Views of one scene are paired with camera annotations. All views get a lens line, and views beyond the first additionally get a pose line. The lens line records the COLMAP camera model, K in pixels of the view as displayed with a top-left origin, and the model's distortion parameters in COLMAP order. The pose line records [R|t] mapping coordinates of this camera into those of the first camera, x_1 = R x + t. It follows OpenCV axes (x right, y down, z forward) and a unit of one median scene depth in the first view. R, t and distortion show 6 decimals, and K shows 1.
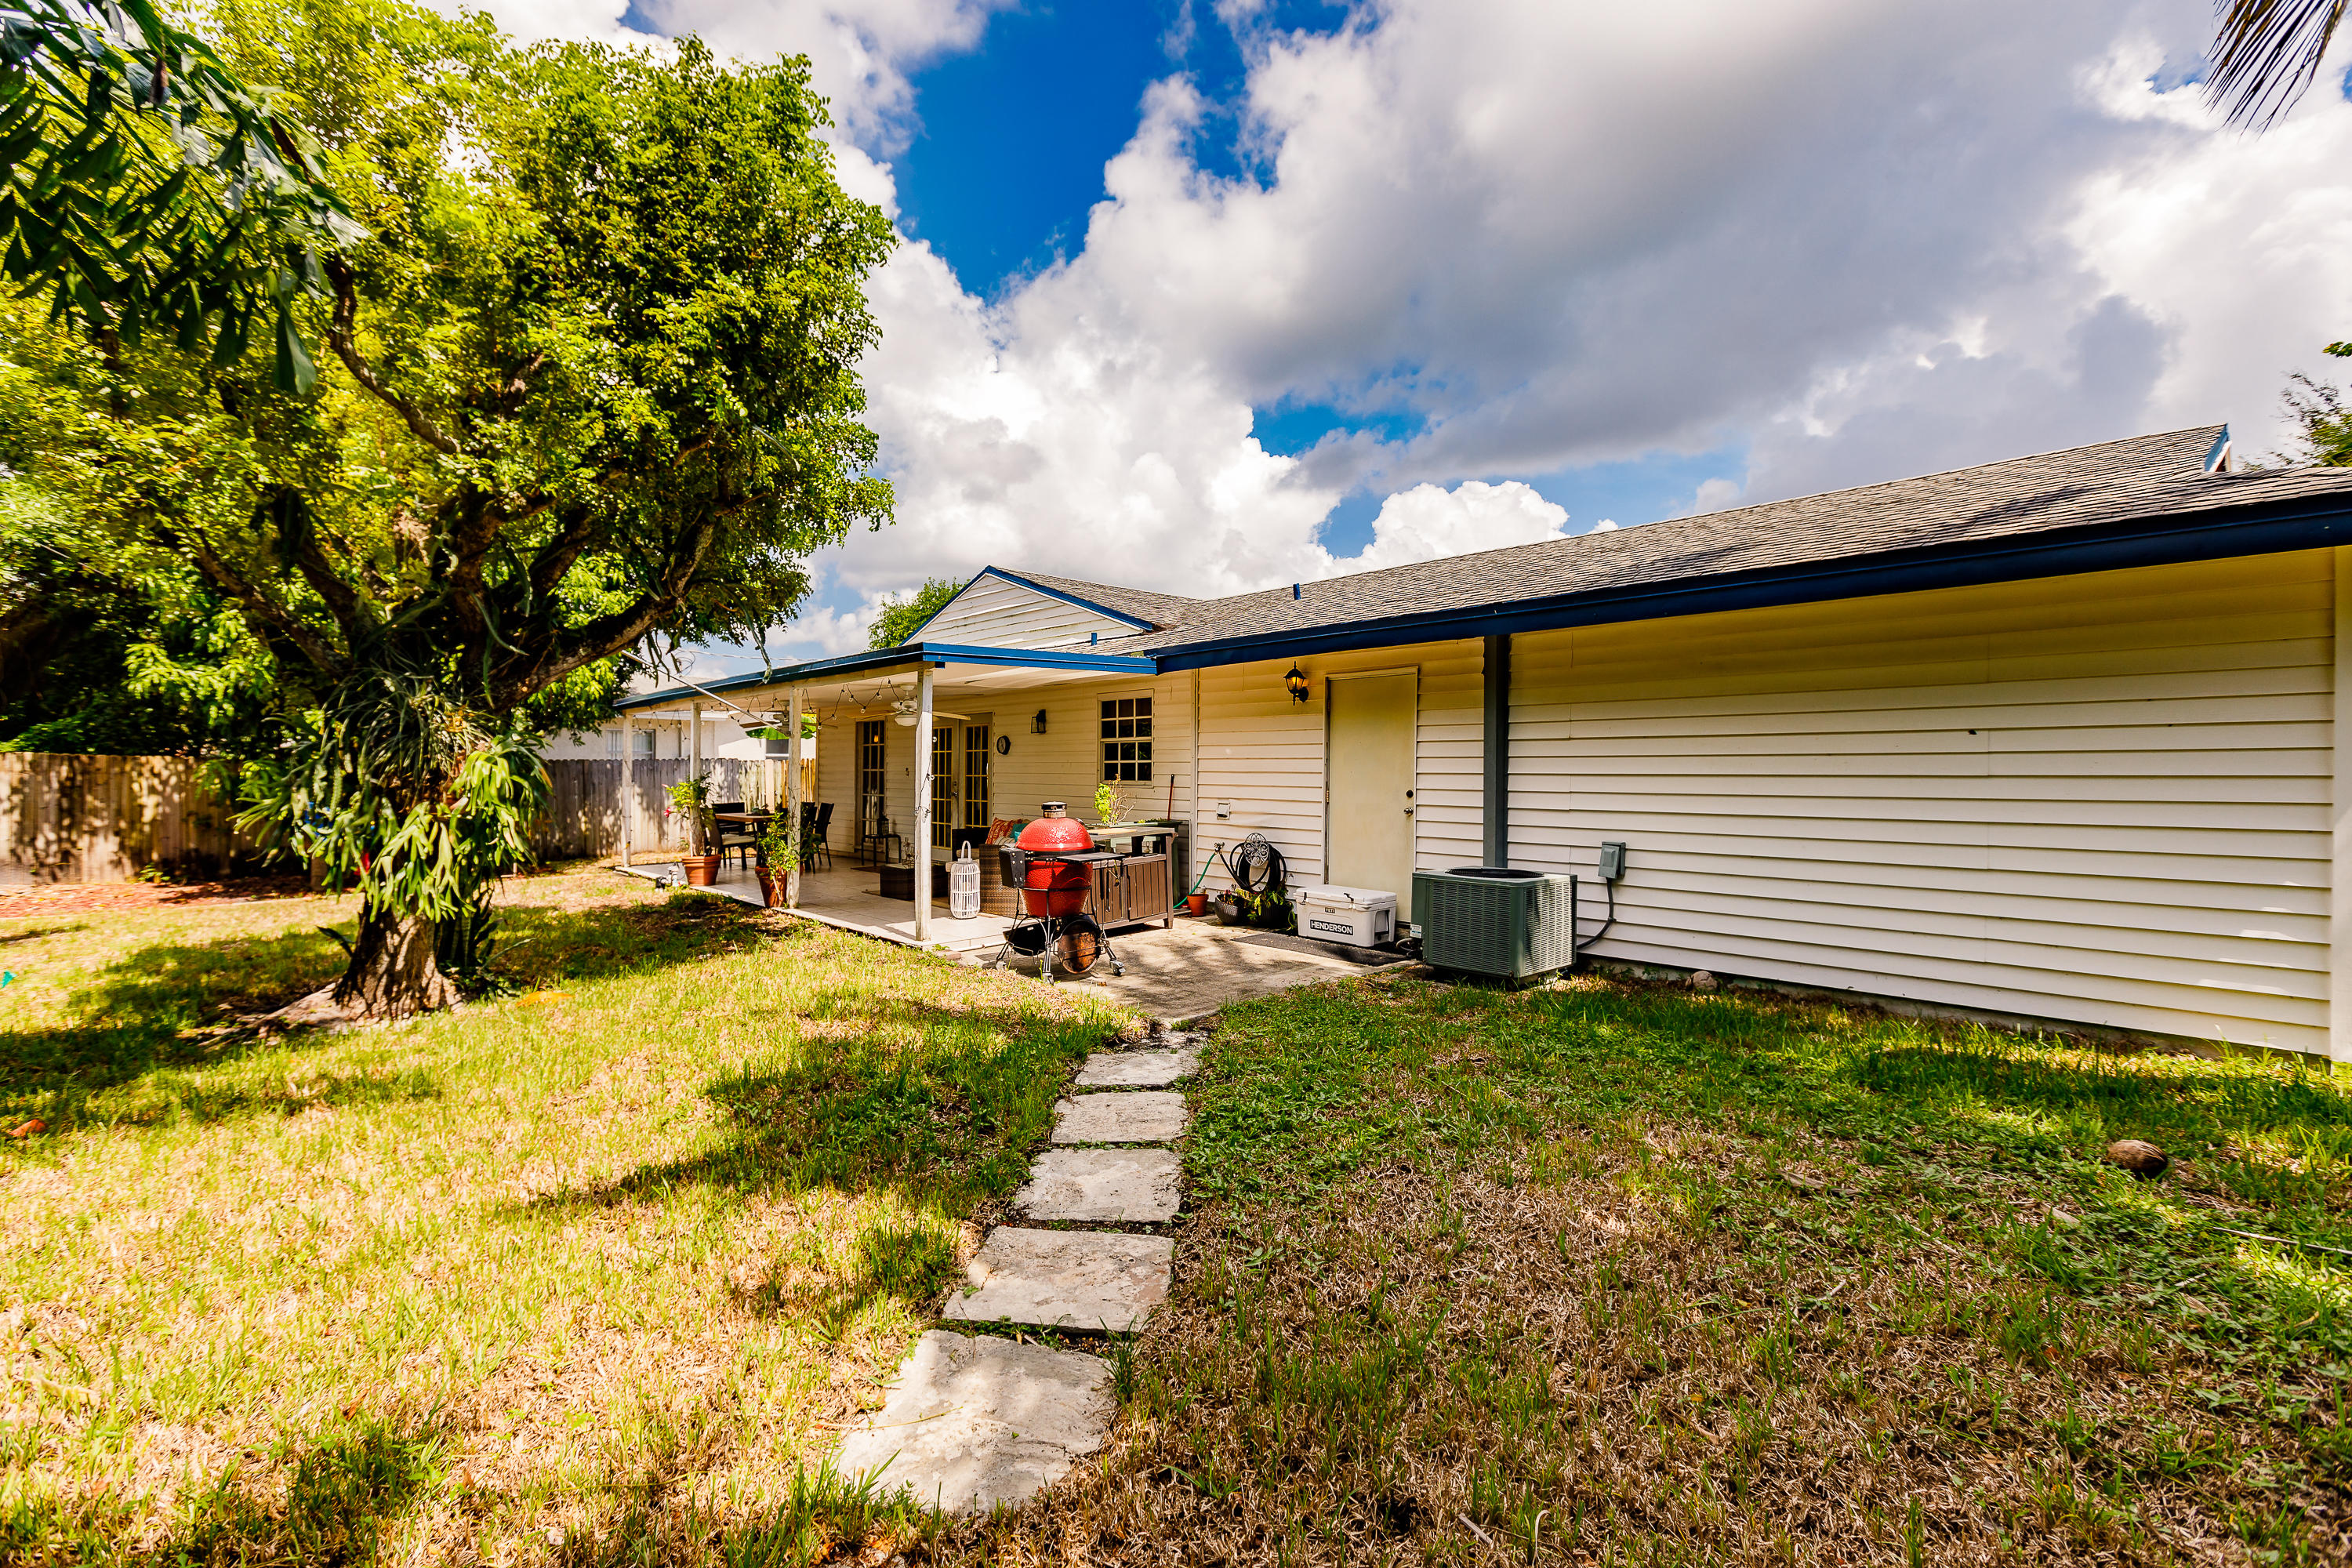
lens RADIAL K [[1059.1, 0, 1184.8], [0, 1059.1, 772.5], [0, 0, 1]] dist [0.001883, 0.000924]
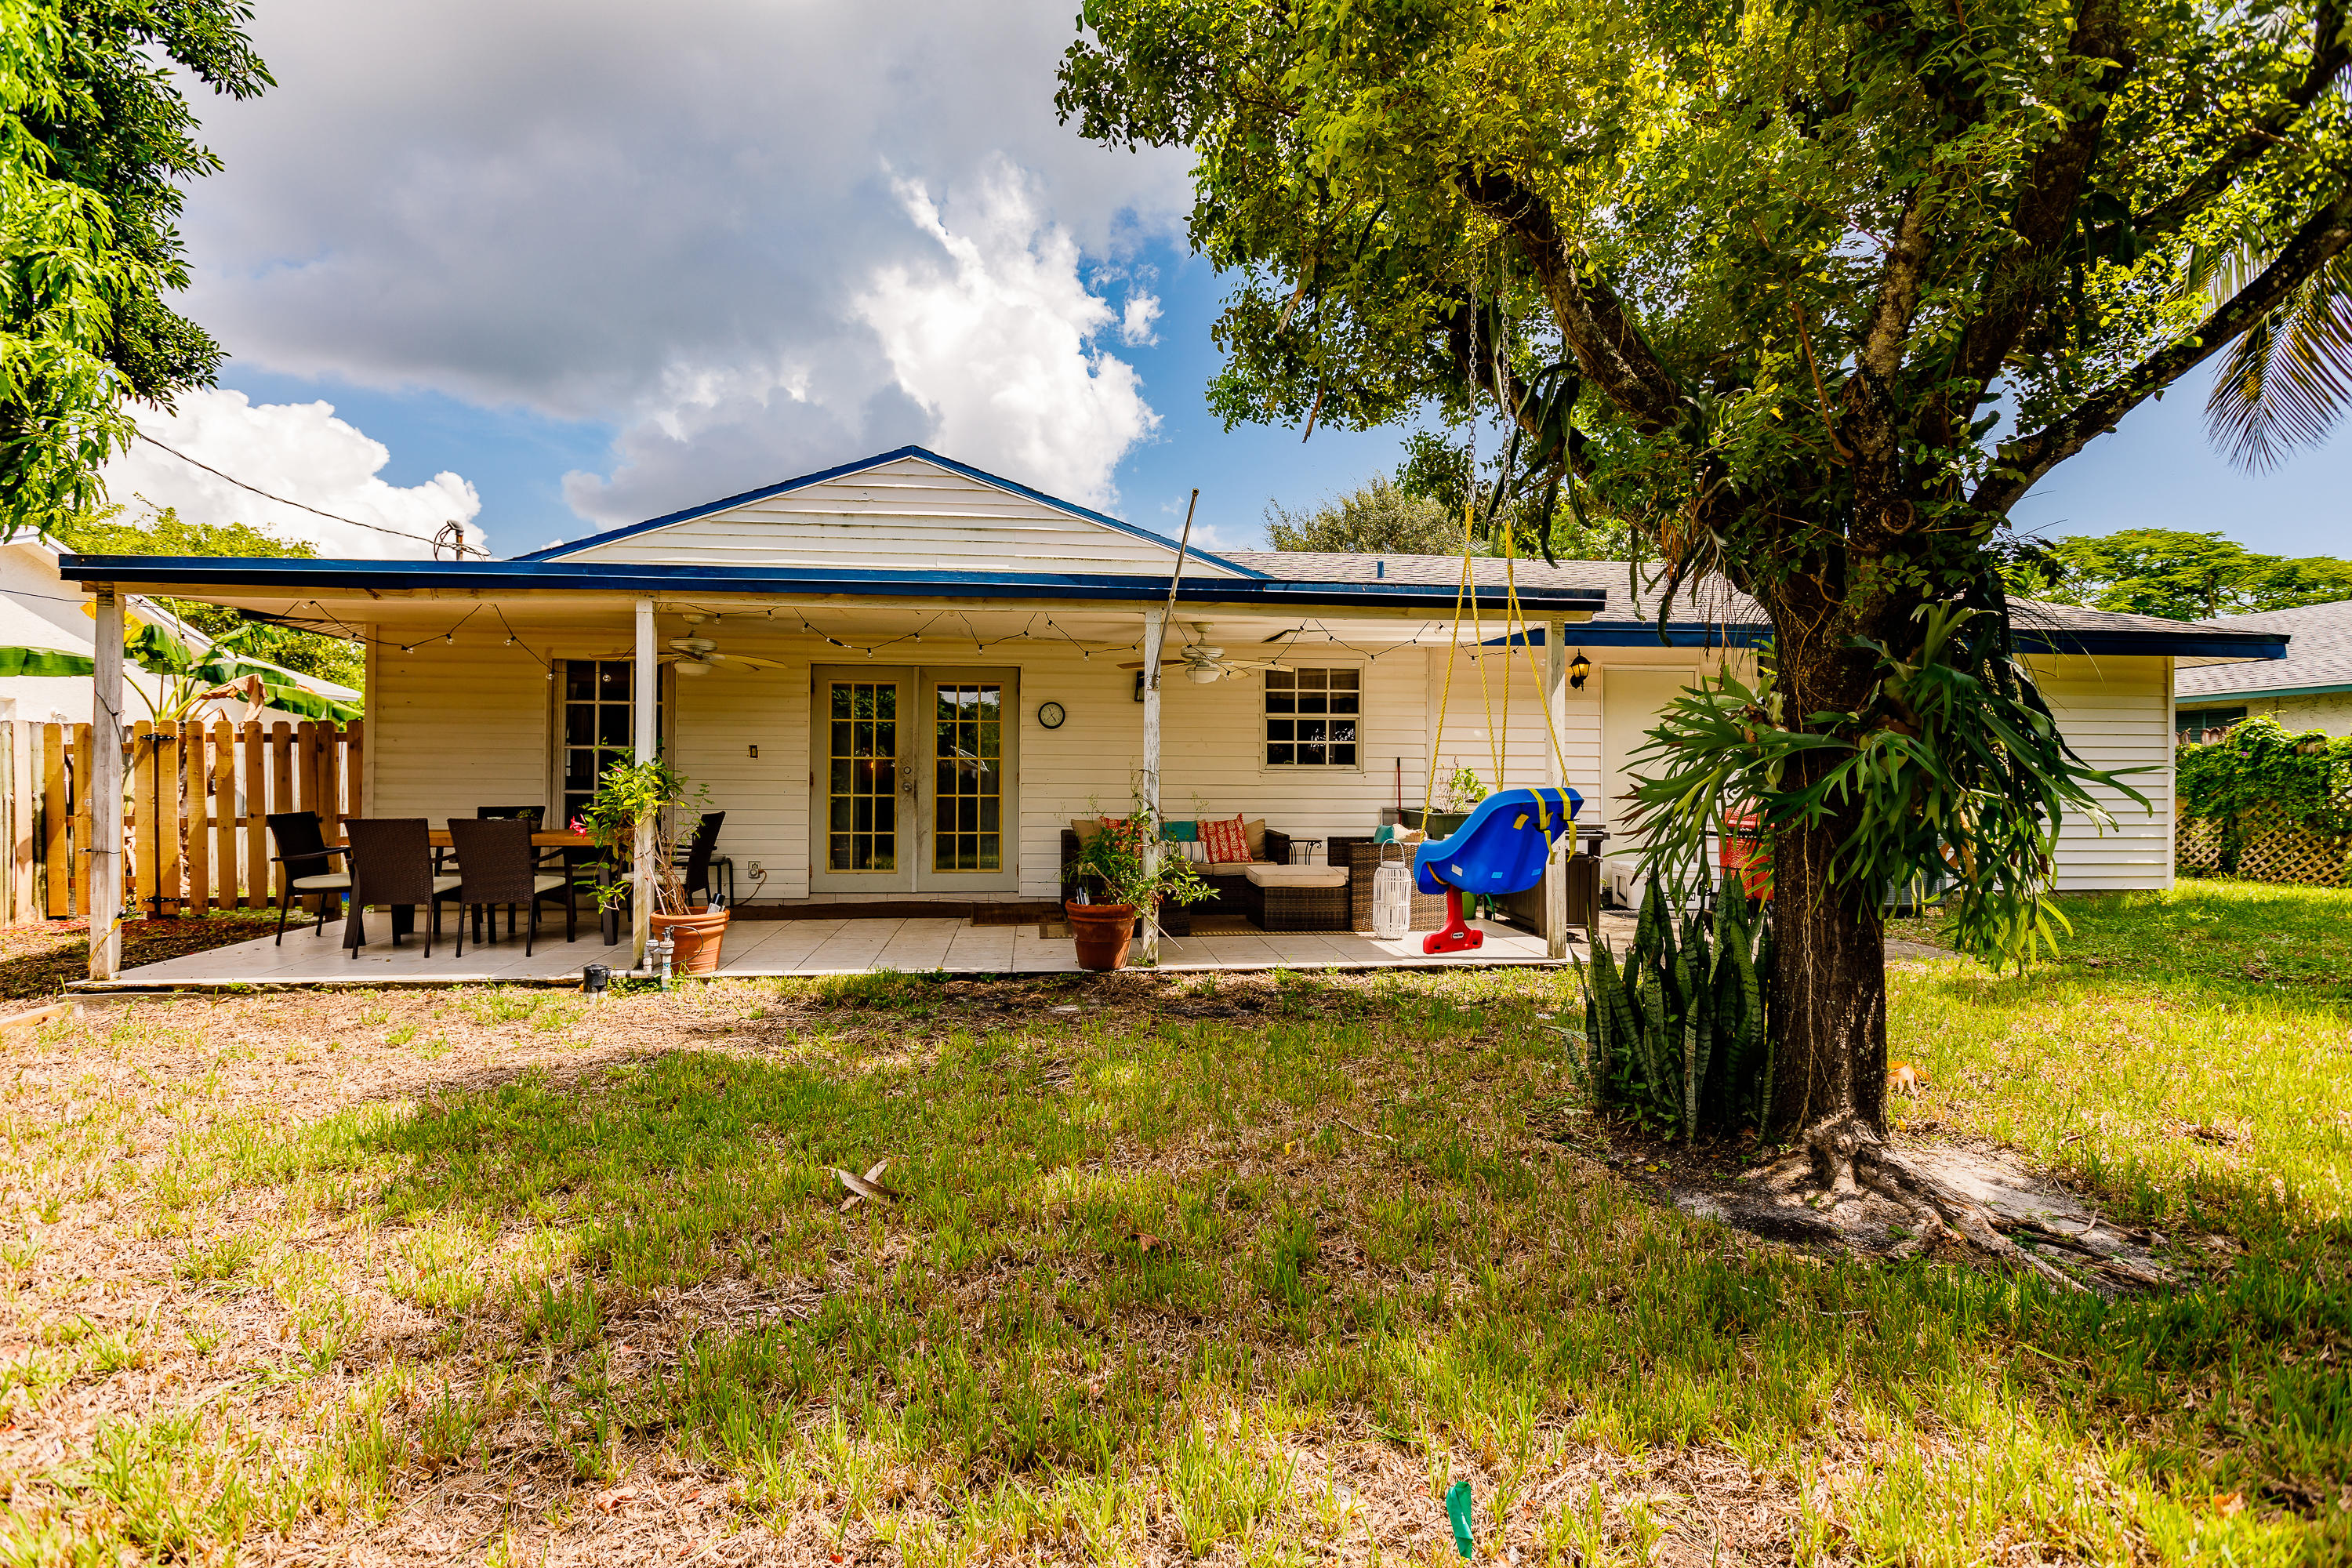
lens RADIAL K [[1154.6, 0, 1170.6], [0, 1154.6, 785.6], [0, 0, 1]] dist [0.000805, 0.000543]
pose [[0.577539, -0.000122, 0.816363, -0.856222], [-0.005062, 0.999980, 0.003730, 0.021120], [-0.816348, -0.006287, 0.577527, 0.547561]]
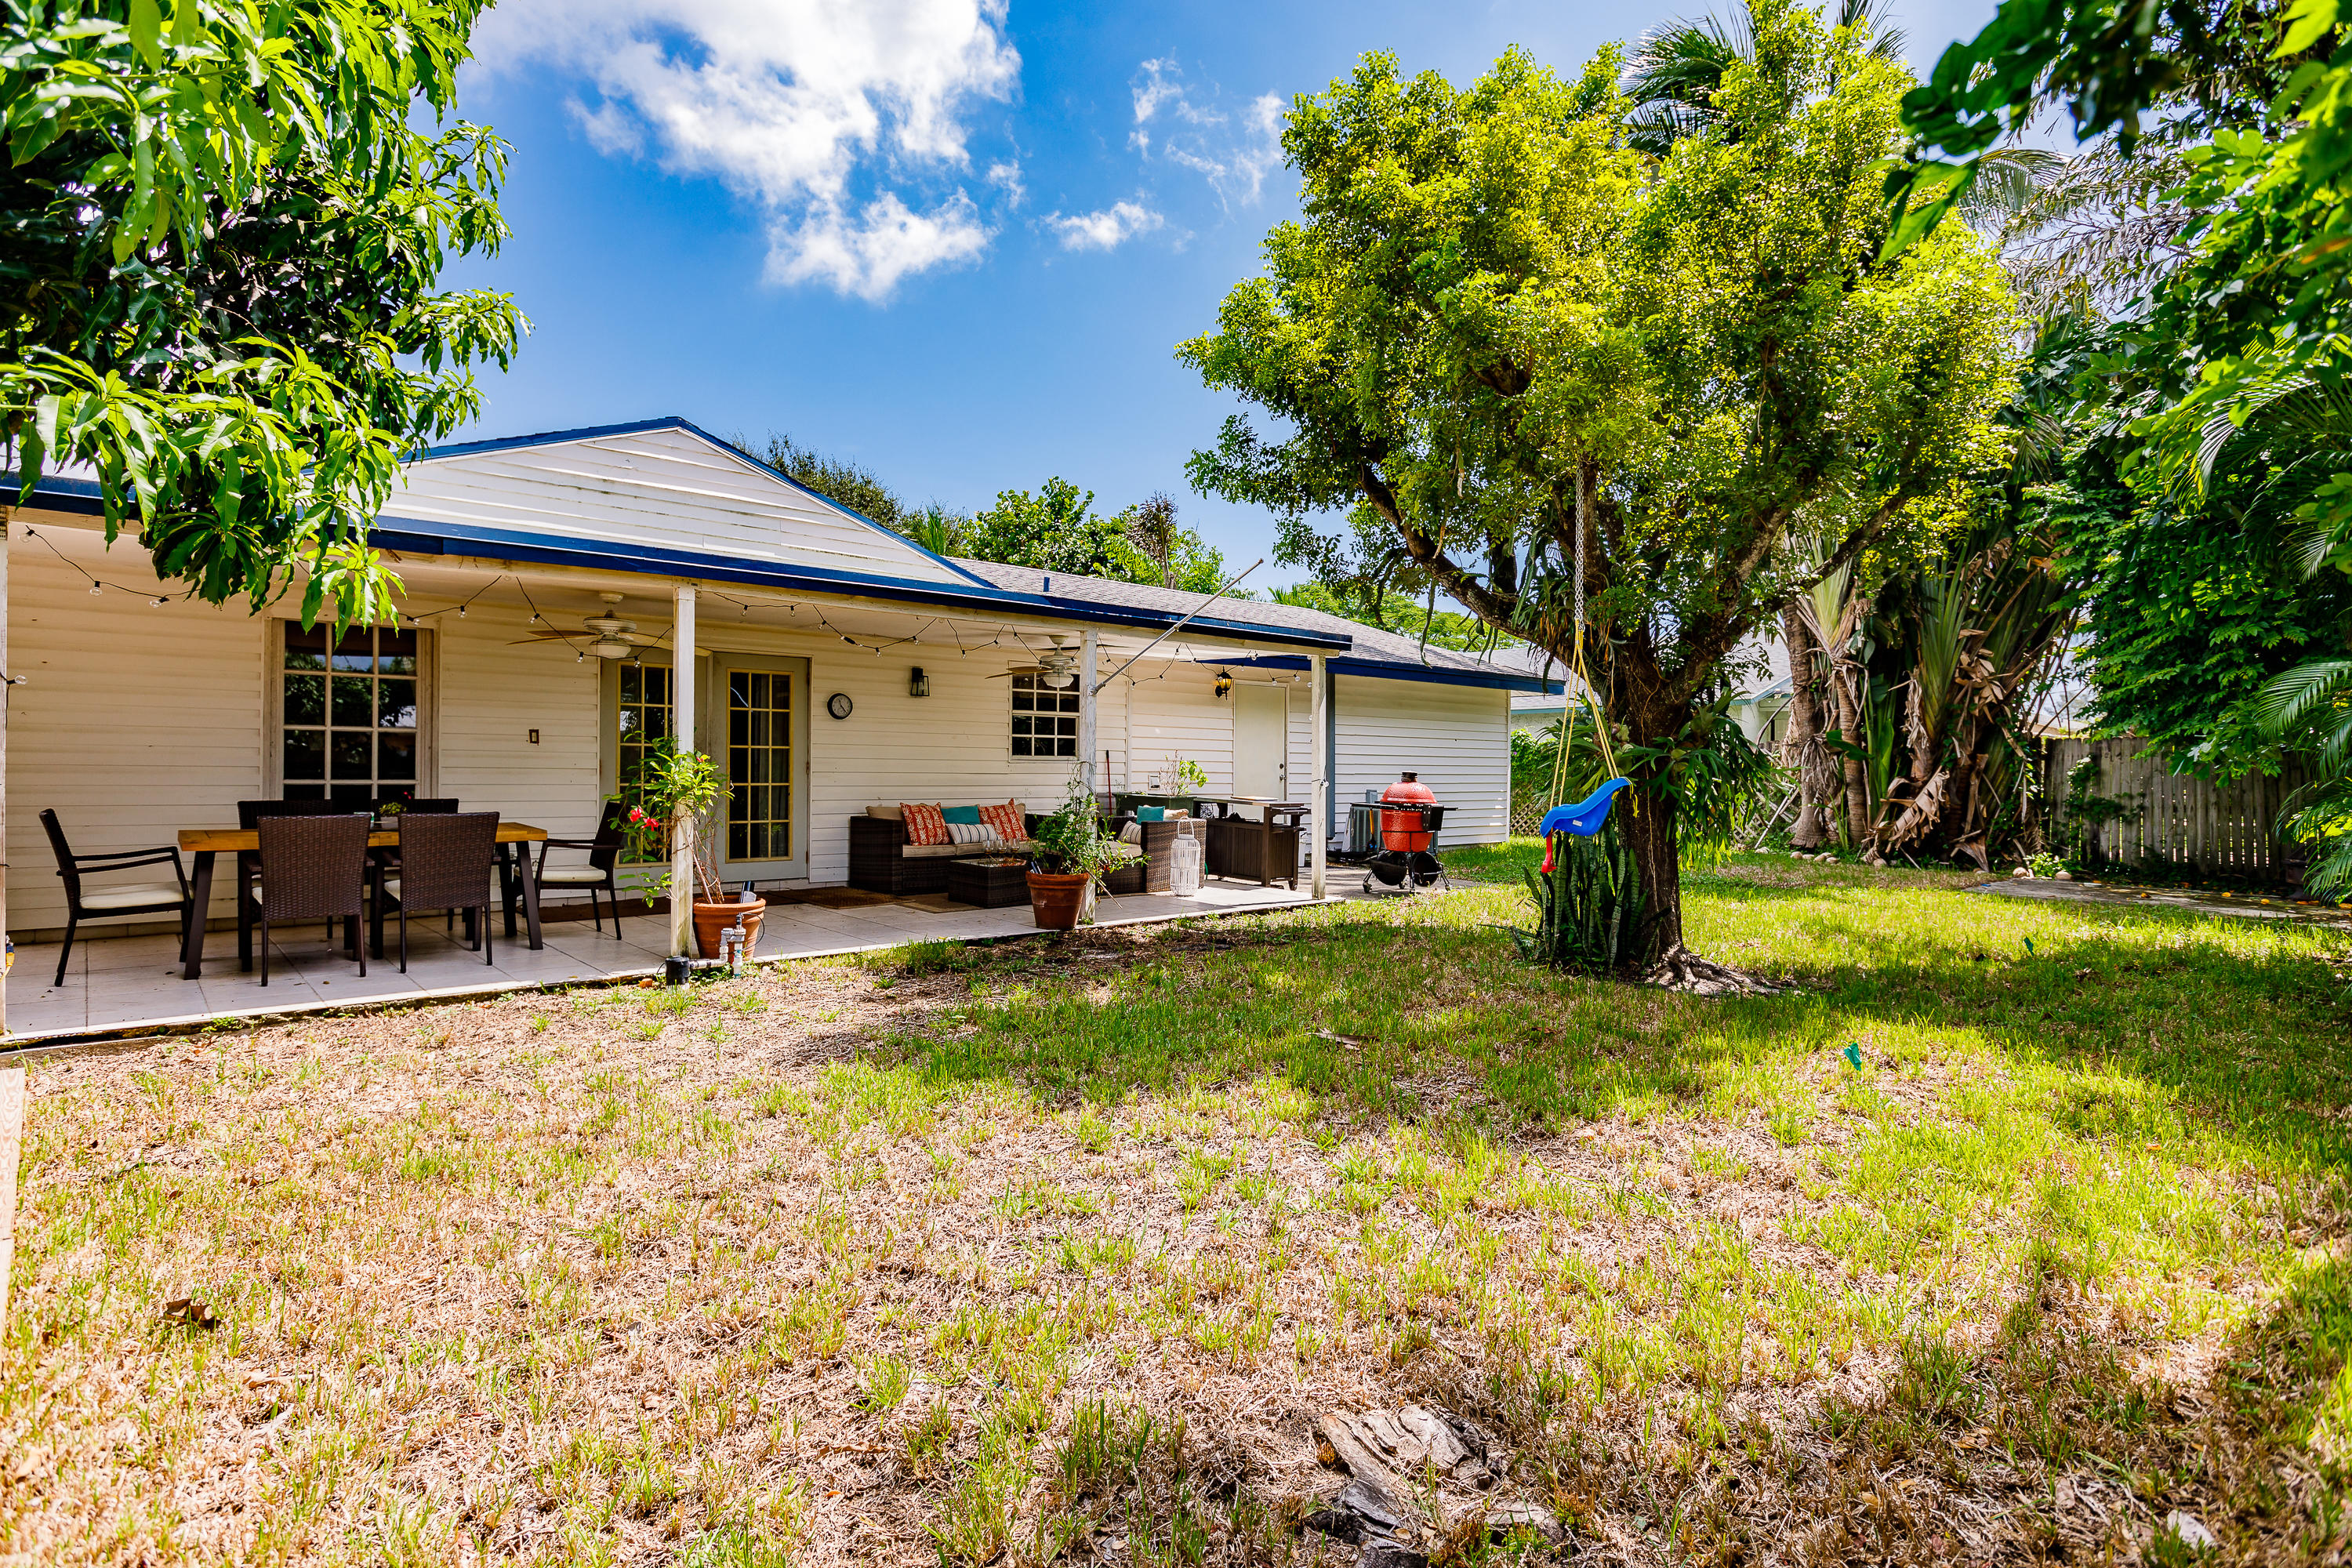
lens RADIAL K [[1209.5, 0, 1186.1], [0, 1209.5, 784.0], [0, 0, 1]] dist [-0.006917, -0.000781]
pose [[-0.014237, -0.010143, 0.999847, -1.145340], [-0.006460, 0.999929, 0.010052, 0.021174], [-0.999878, -0.006316, -0.014302, 0.868707]]
